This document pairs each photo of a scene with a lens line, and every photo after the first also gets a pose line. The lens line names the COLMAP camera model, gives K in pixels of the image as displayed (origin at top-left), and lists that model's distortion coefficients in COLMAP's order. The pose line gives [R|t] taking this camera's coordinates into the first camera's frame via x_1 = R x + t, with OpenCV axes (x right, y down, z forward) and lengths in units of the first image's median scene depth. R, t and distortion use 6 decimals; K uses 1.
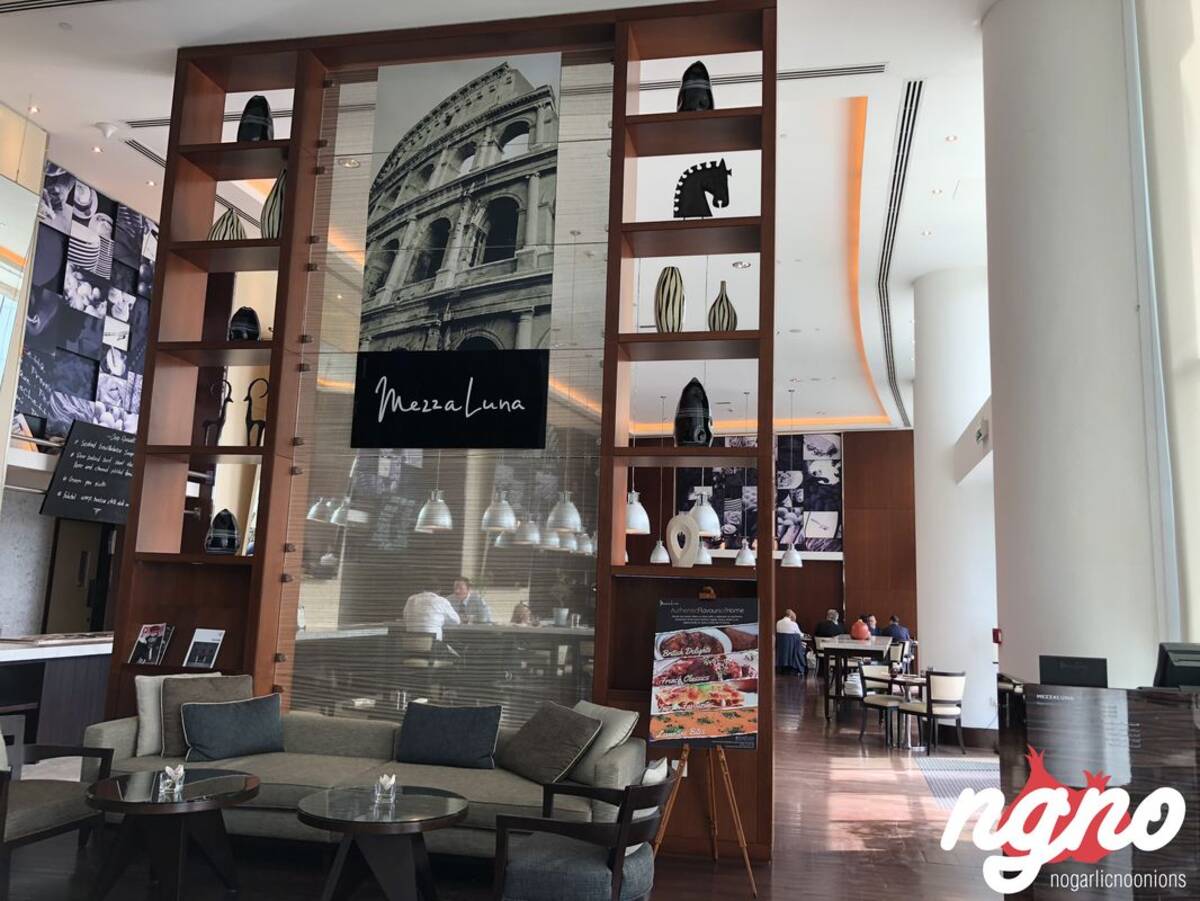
lens RADIAL K [[968.9, 0, 581.8], [0, 968.9, 444.5], [0, 0, 1]] dist [0.040118, -0.043199]
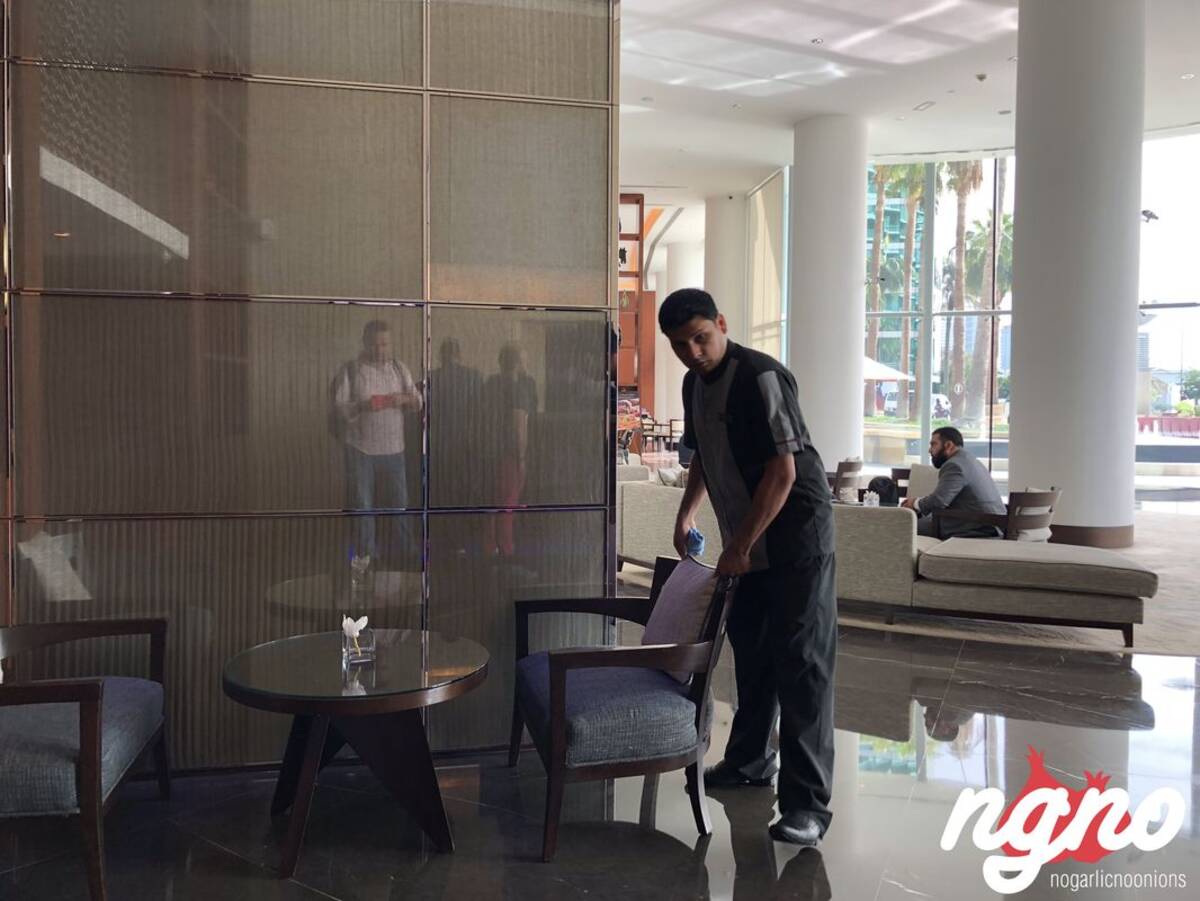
lens RADIAL K [[981.2, 0, 578.2], [0, 981.2, 443.7], [0, 0, 1]] dist [0.025692, -0.037789]
pose [[0.958851, -0.041258, 0.280897, -0.826491], [-0.017899, 0.978632, 0.204838, -0.301725], [-0.283346, -0.201437, 0.937624, -1.838214]]
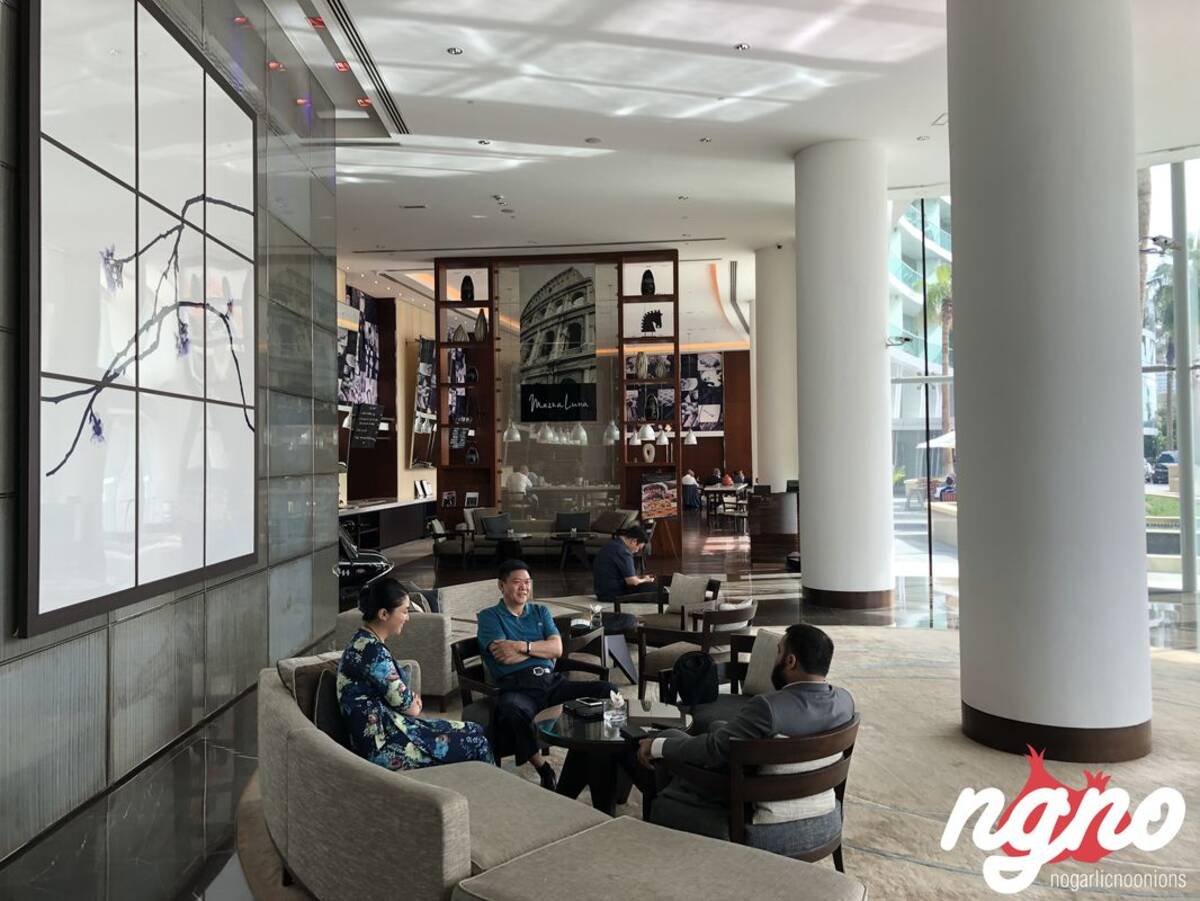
lens RADIAL K [[968.9, 0, 581.8], [0, 968.9, 444.5], [0, 0, 1]] dist [0.040118, -0.043199]
pose [[0.994519, -0.046900, 0.093442, -0.314792], [0.033355, 0.989364, 0.141582, -0.295020], [-0.099088, -0.137689, 0.985507, -1.568611]]
